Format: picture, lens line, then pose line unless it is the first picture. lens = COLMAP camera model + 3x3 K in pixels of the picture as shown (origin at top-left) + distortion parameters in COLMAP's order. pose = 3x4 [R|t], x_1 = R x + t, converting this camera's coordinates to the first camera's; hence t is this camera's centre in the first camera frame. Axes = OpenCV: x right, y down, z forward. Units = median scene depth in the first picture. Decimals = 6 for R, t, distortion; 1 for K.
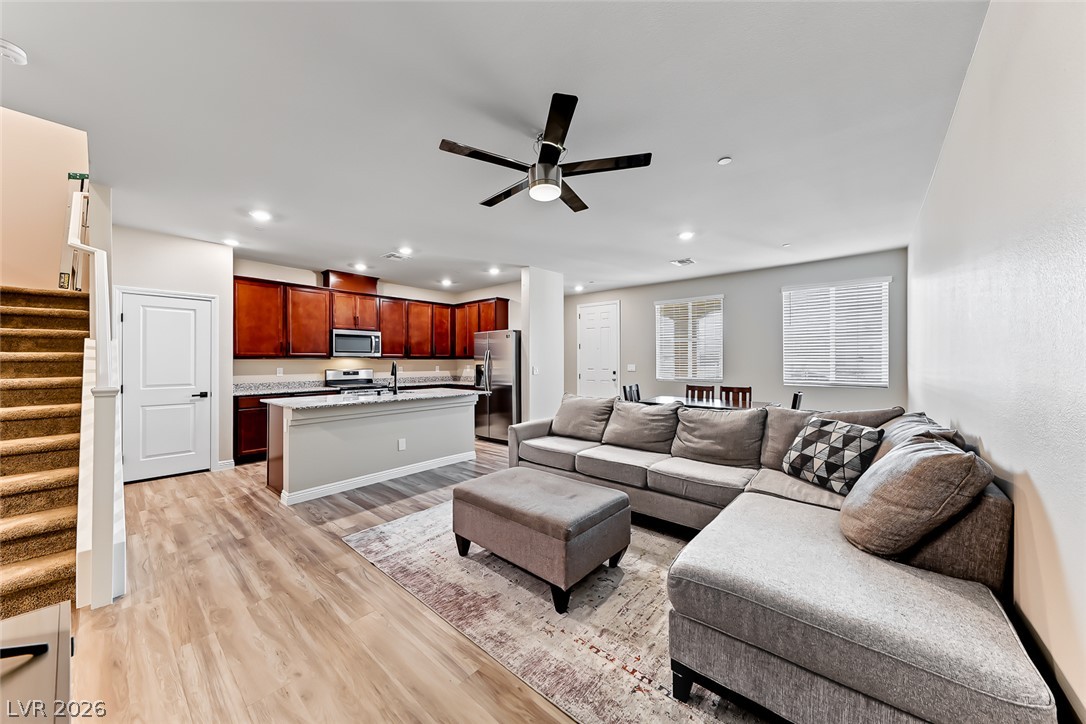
lens RADIAL K [[374.6, 0, 540.3], [0, 374.6, 361.5], [0, 0, 1]] dist [-0.001057, 0.000014]
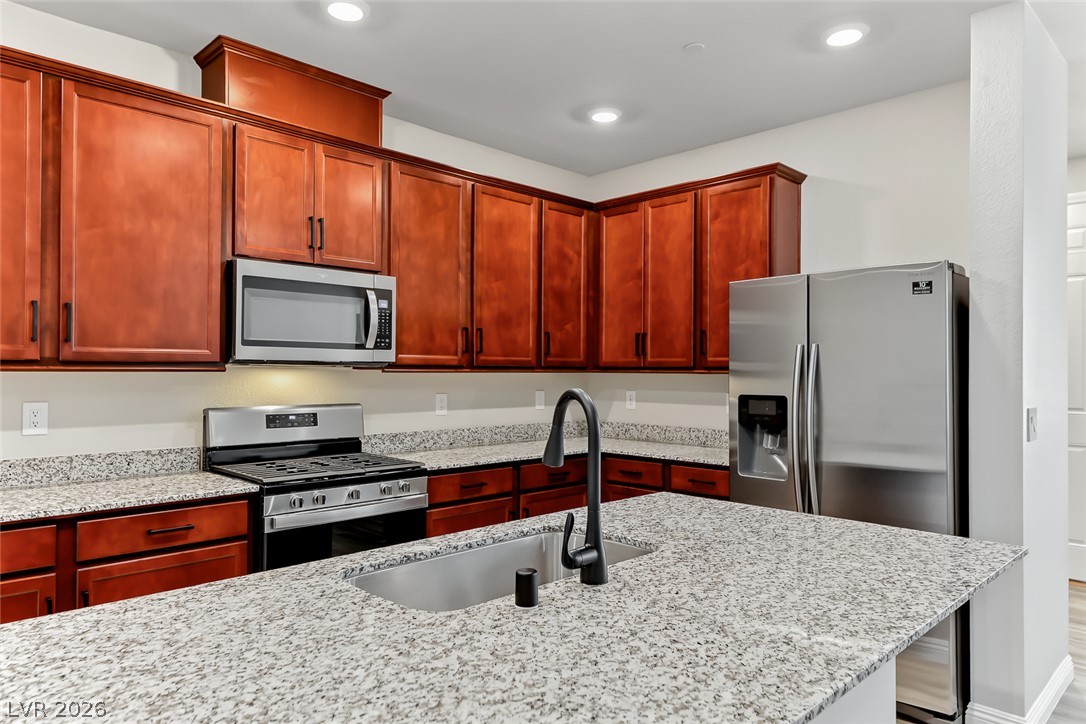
lens RADIAL K [[703.6, 0, 543.0], [0, 703.6, 362.0], [0, 0, 1]] dist [0.050062, -0.033170]
pose [[0.997420, 0.008184, -0.071321, -0.322295], [-0.009124, 0.999876, -0.012863, -0.009117], [0.071207, 0.013480, 0.997370, 0.552005]]
